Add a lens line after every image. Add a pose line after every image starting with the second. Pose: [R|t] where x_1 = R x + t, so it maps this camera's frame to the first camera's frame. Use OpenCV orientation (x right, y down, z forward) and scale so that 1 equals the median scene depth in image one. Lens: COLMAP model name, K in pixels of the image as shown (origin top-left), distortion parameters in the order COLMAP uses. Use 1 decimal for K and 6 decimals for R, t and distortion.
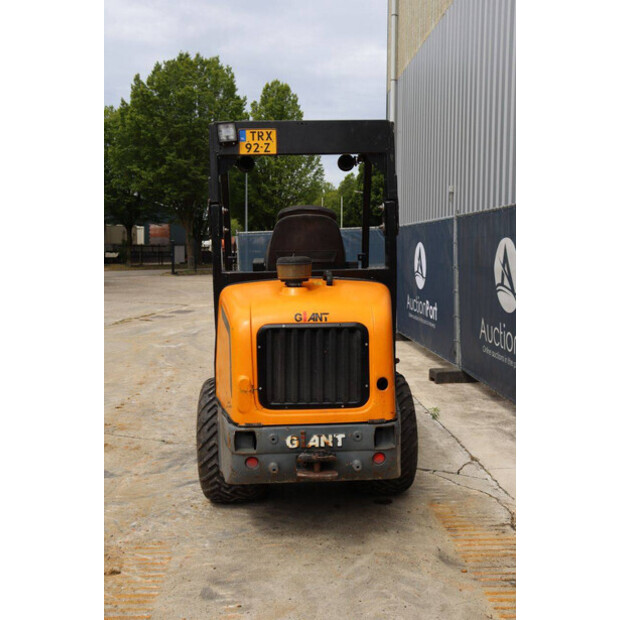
lens RADIAL K [[631.0, 0, 302.9], [0, 631.0, 310.5], [0, 0, 1]] dist [-0.130779, 0.273405]
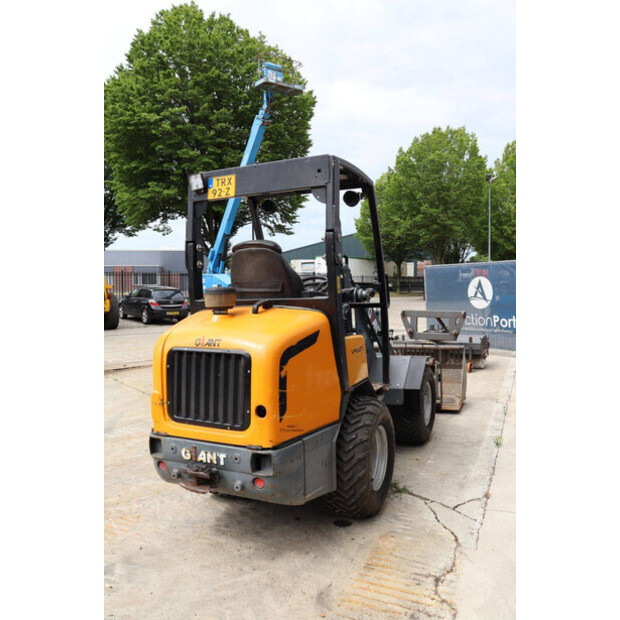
lens RADIAL K [[497.8, 0, 310.0], [0, 497.8, 310.0], [0, 0, 1]] dist [-0.188975, 0.171769]
pose [[0.890667, 0.015898, -0.454378, 0.544047], [-0.032904, 0.999022, -0.029544, -0.025307], [0.453464, 0.041264, 0.890319, 0.313885]]
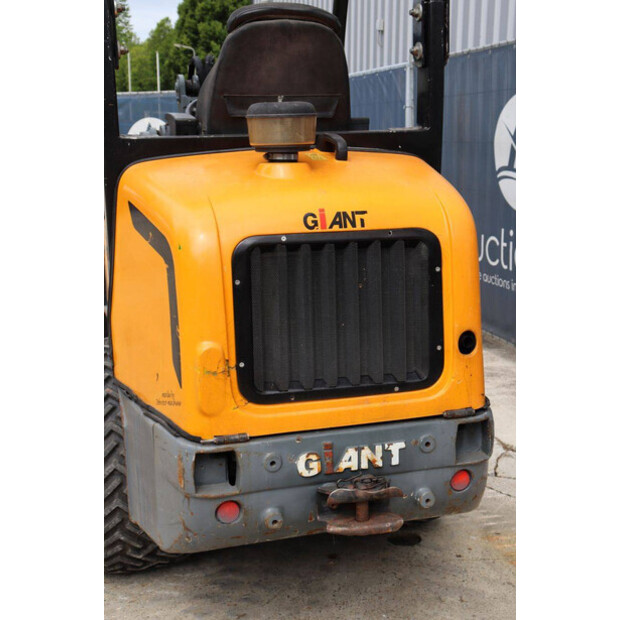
lens RADIAL K [[890.3, 0, 310.0], [0, 890.3, 310.0], [0, 0, 1]] dist [0.016035, 0.106510]
pose [[0.973733, -0.046632, 0.222868, -0.166068], [0.024432, 0.994551, 0.101351, 0.009588], [-0.226379, -0.093243, 0.969566, 0.295357]]
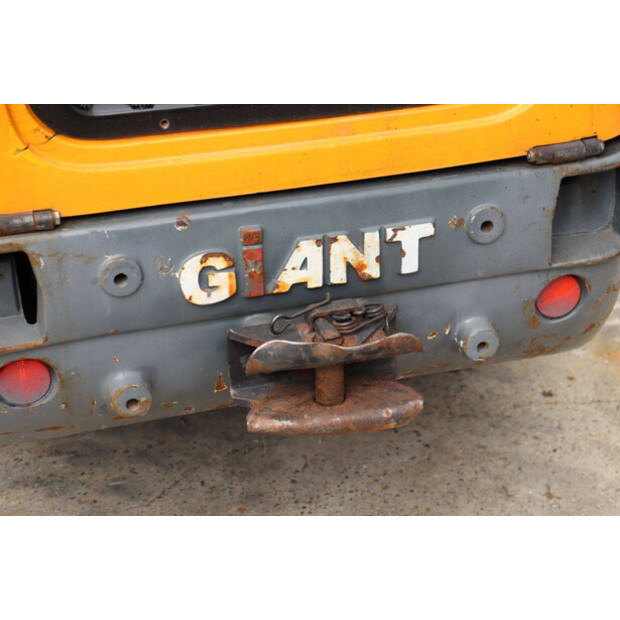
lens RADIAL K [[1436.6, 0, 310.0], [0, 1436.6, 310.0], [0, 0, 1]] dist [0.322553, 0.115955]
pose [[0.975233, -0.107875, 0.193090, -0.077749], [0.022951, 0.917641, 0.396746, 0.018385], [-0.219987, -0.382488, 0.897390, 0.514249]]
